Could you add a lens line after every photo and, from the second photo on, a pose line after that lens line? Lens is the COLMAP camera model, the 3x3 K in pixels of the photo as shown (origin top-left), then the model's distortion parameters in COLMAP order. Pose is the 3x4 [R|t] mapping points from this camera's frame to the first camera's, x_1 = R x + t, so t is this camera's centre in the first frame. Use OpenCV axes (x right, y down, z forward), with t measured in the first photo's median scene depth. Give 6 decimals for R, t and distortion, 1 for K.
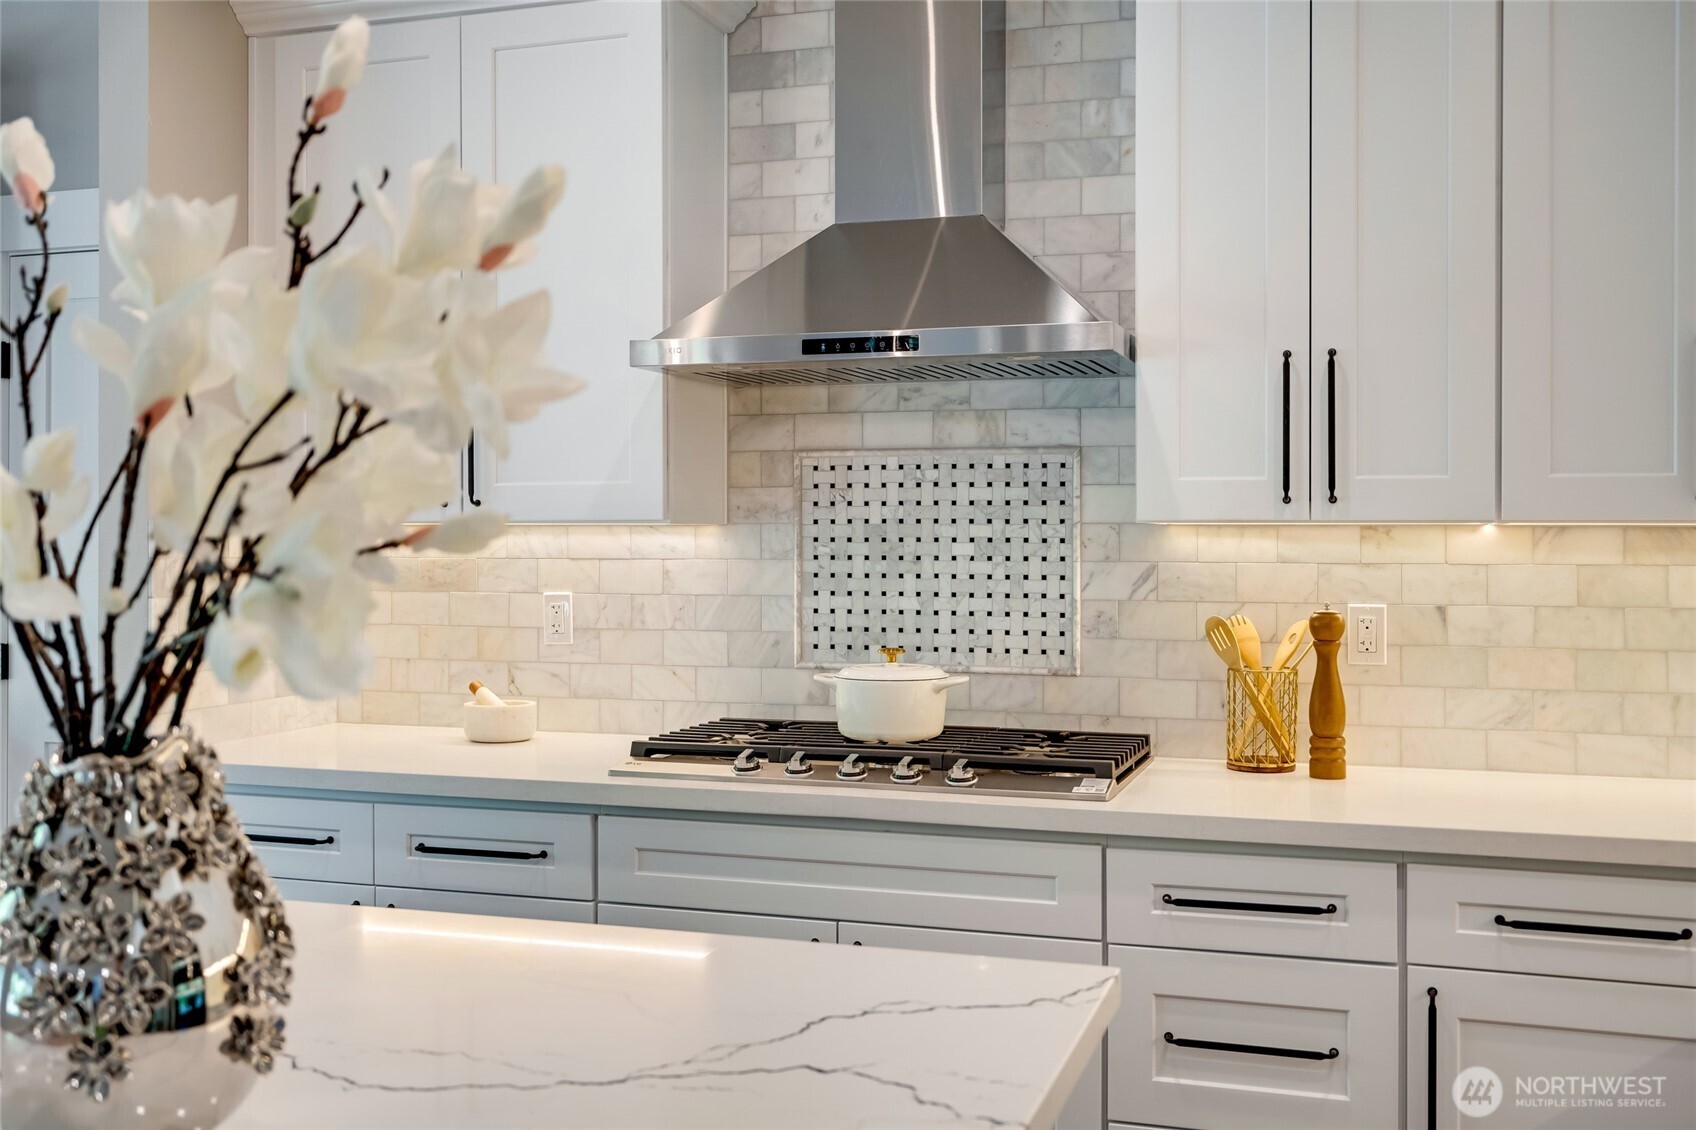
lens RADIAL K [[1655.5, 0, 777.7], [0, 1655.5, 539.9], [0, 0, 1]] dist [0.008105, 0.000000]
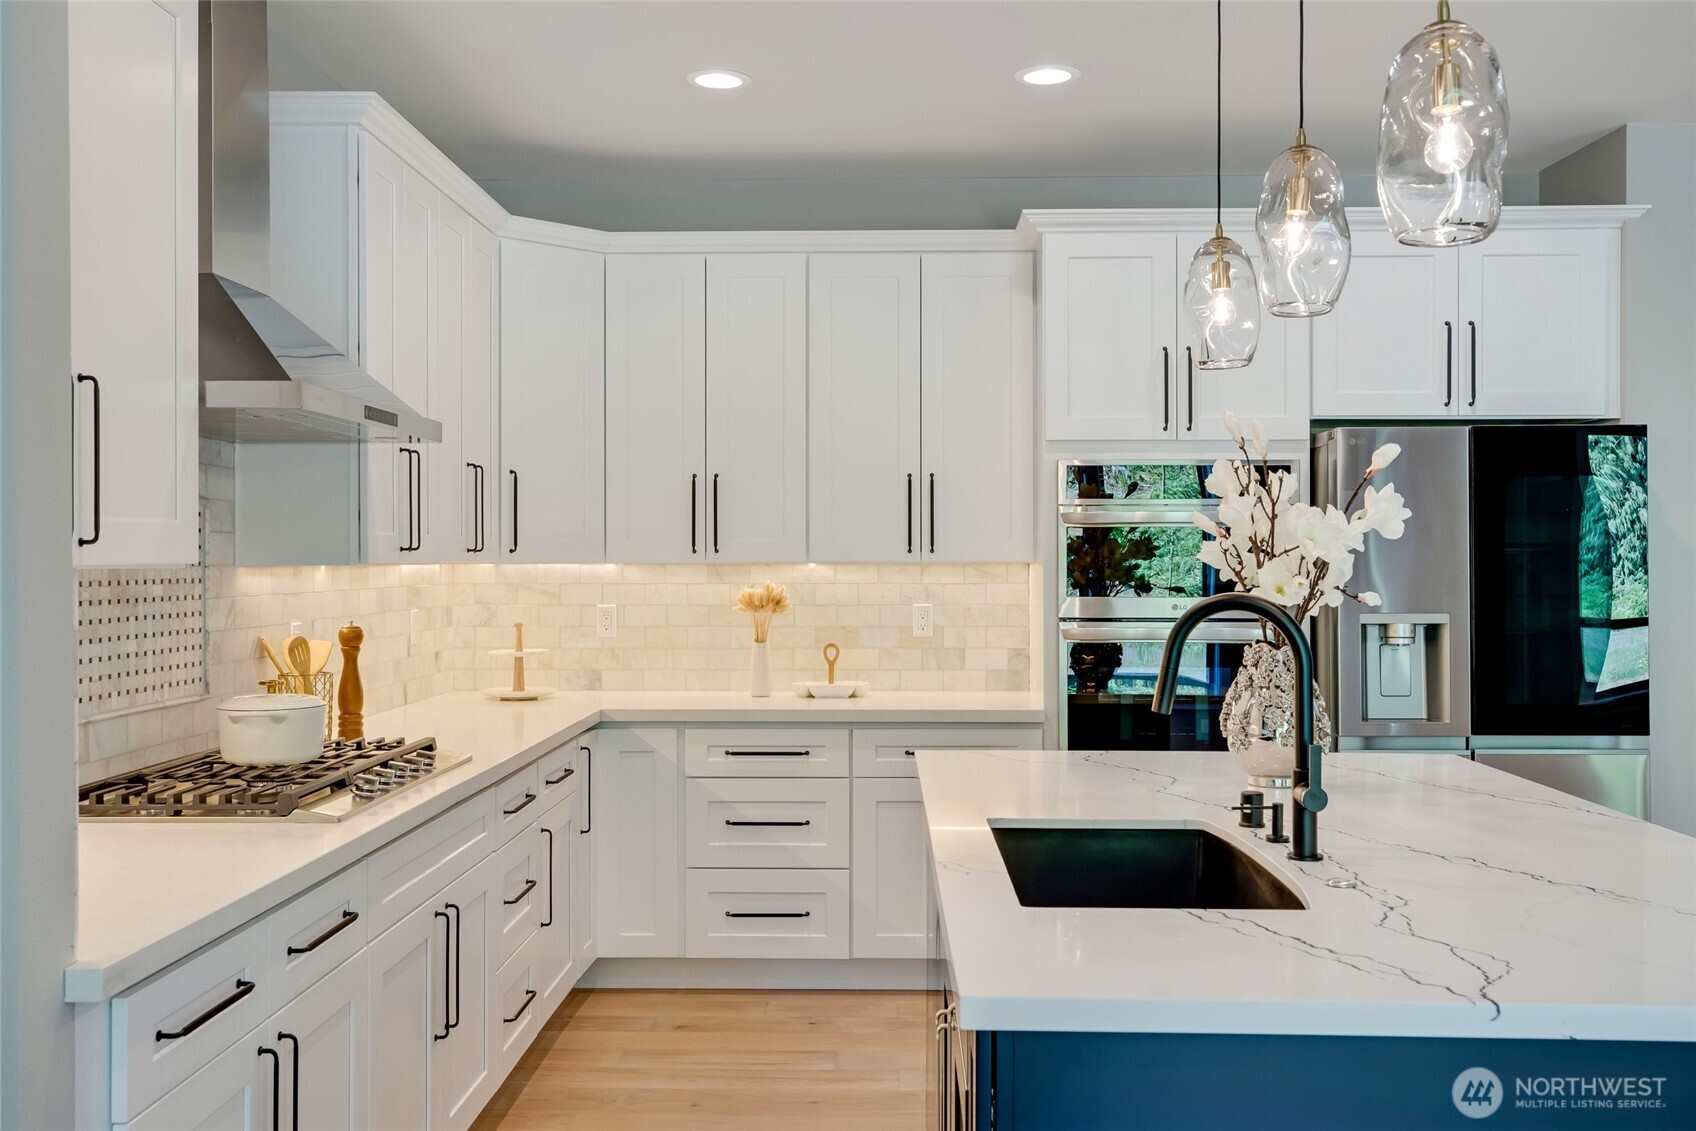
lens RADIAL K [[1591.9, 0, 861.4], [0, 1591.9, 548.1], [0, 0, 1]] dist [0.013130, 0.000000]
pose [[-0.302552, 0.002425, 0.953130, -0.989734], [-0.000811, 0.999996, -0.002801, -0.018906], [-0.953132, -0.001620, -0.302549, 0.886195]]
